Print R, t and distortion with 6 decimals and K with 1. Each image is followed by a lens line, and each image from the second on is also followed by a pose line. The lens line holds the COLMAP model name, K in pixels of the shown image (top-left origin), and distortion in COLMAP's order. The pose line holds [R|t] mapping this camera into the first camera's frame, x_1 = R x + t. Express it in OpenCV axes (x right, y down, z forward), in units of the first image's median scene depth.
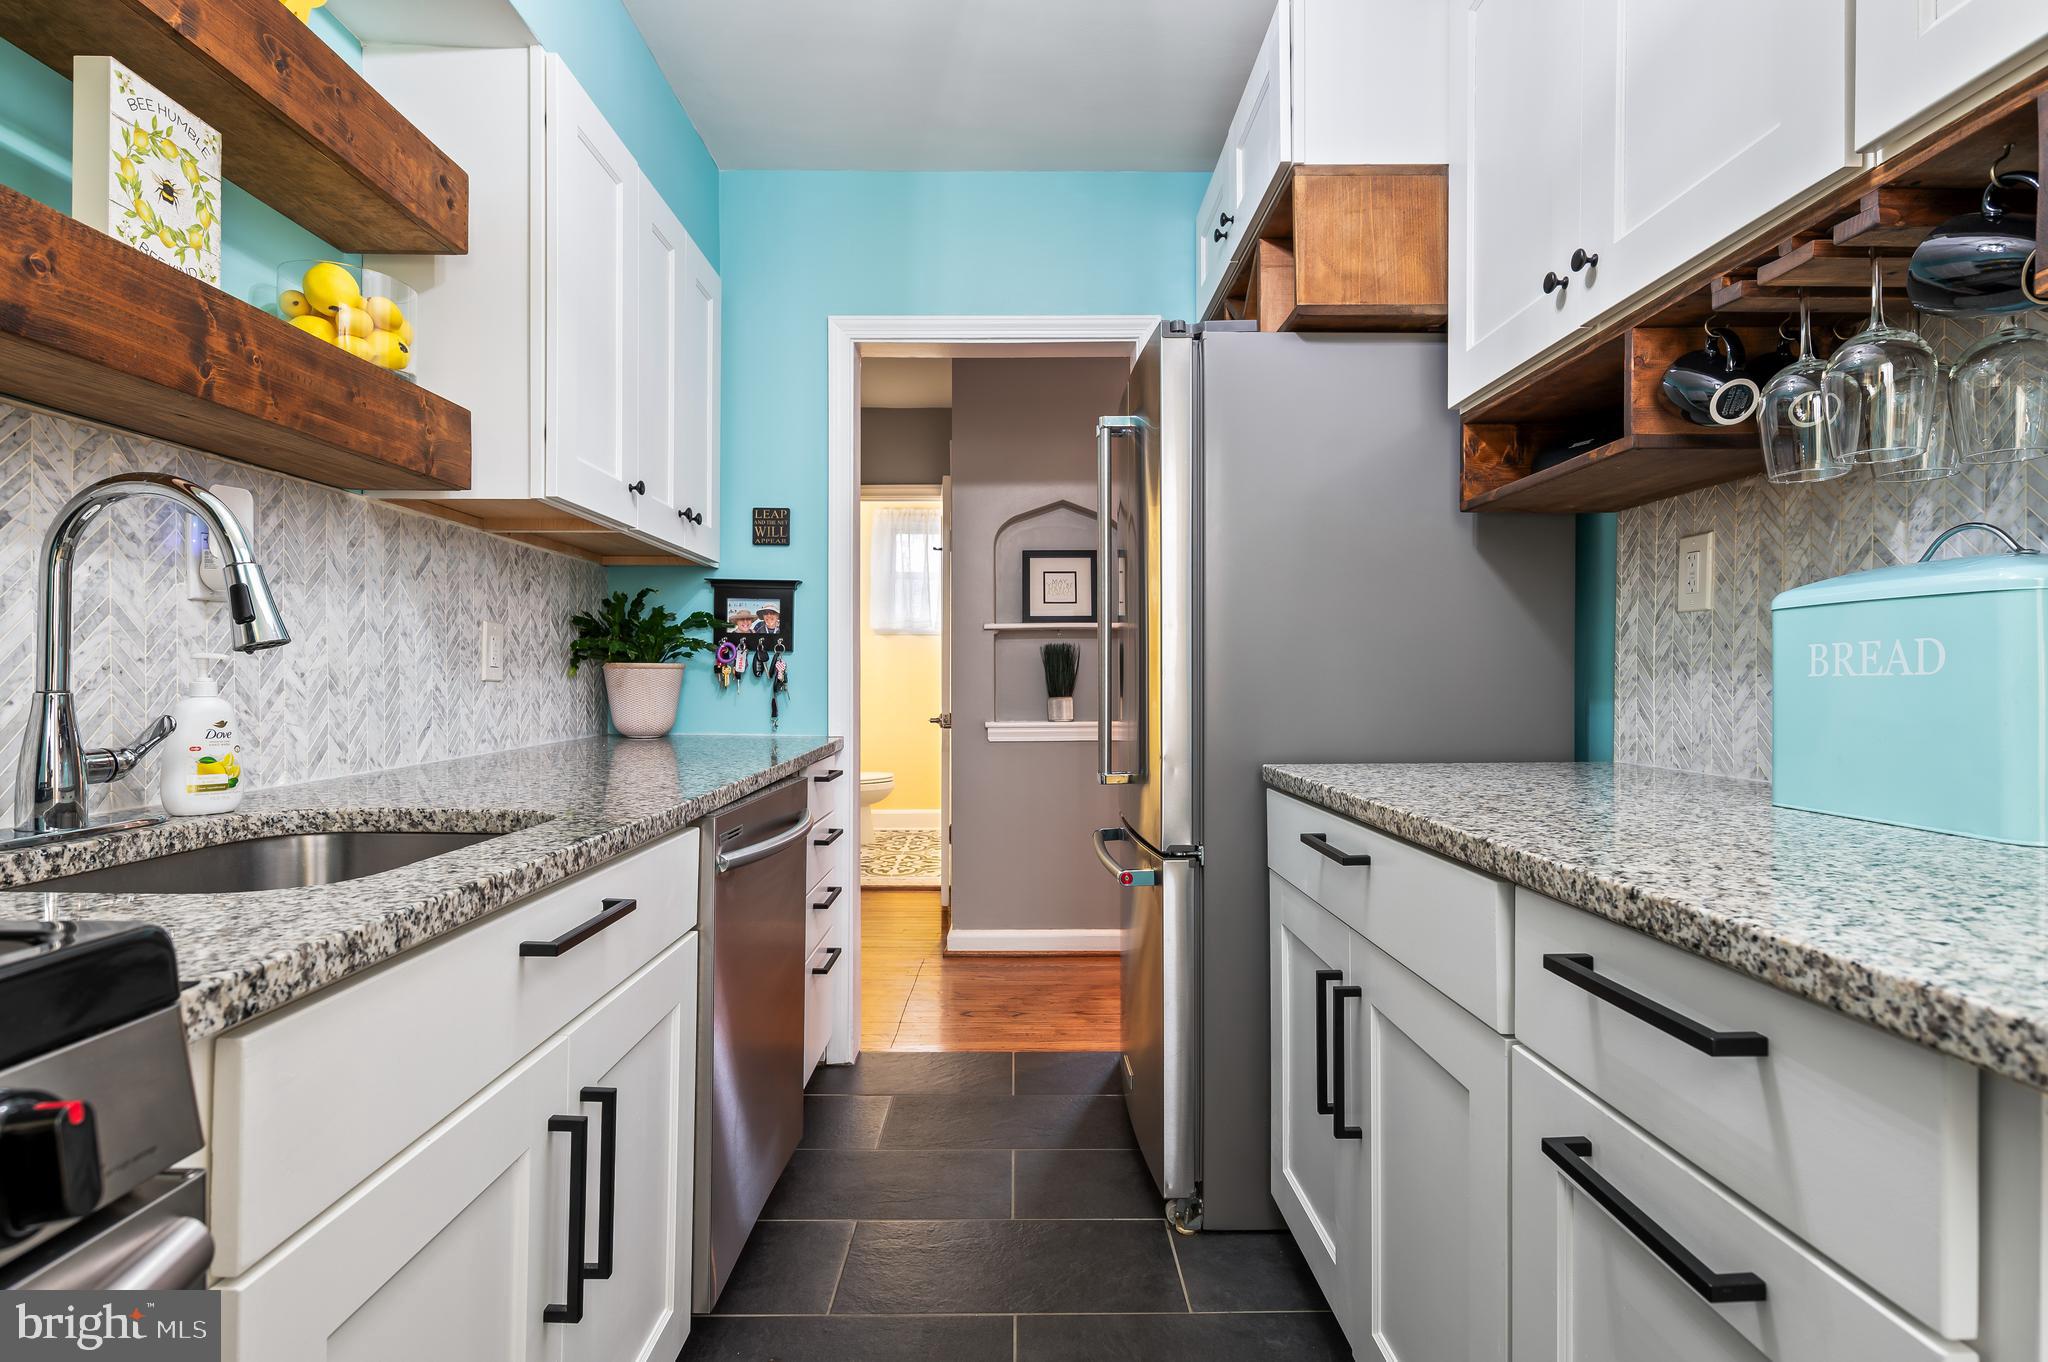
lens RADIAL K [[1035.4, 0, 1014.2], [0, 1035.4, 664.2], [0, 0, 1]] dist [-0.003939, -0.000231]
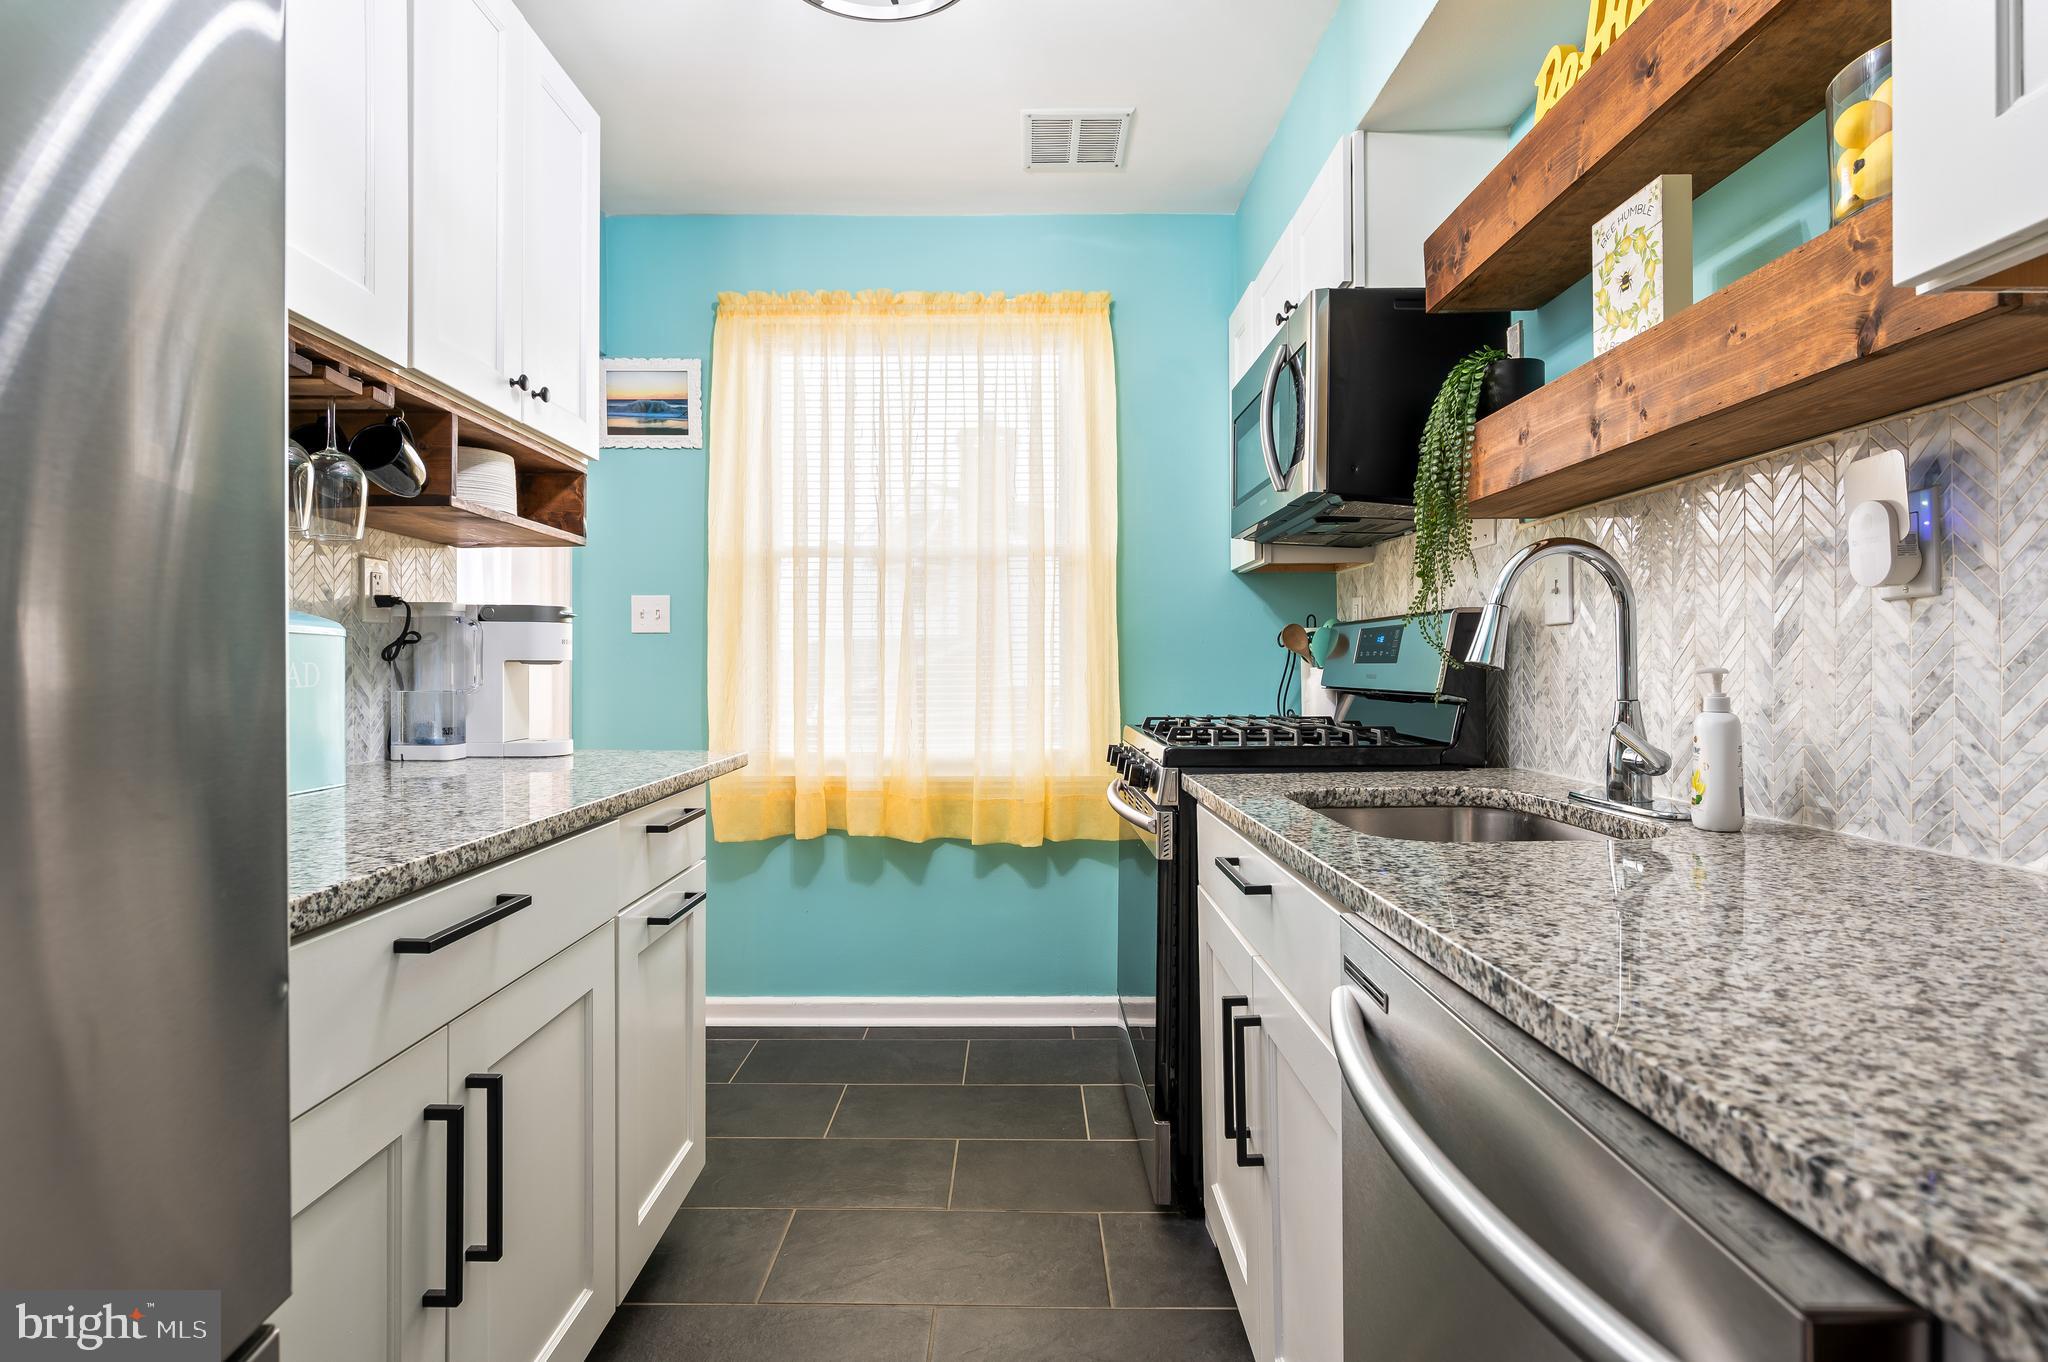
lens RADIAL K [[1035.4, 0, 1014.2], [0, 1035.4, 664.2], [0, 0, 1]] dist [-0.003939, -0.000231]
pose [[-0.999989, 0.001008, 0.004532, -0.115622], [0.000936, 0.999875, -0.015810, 0.000980], [-0.004547, -0.015805, -0.999865, 2.101266]]
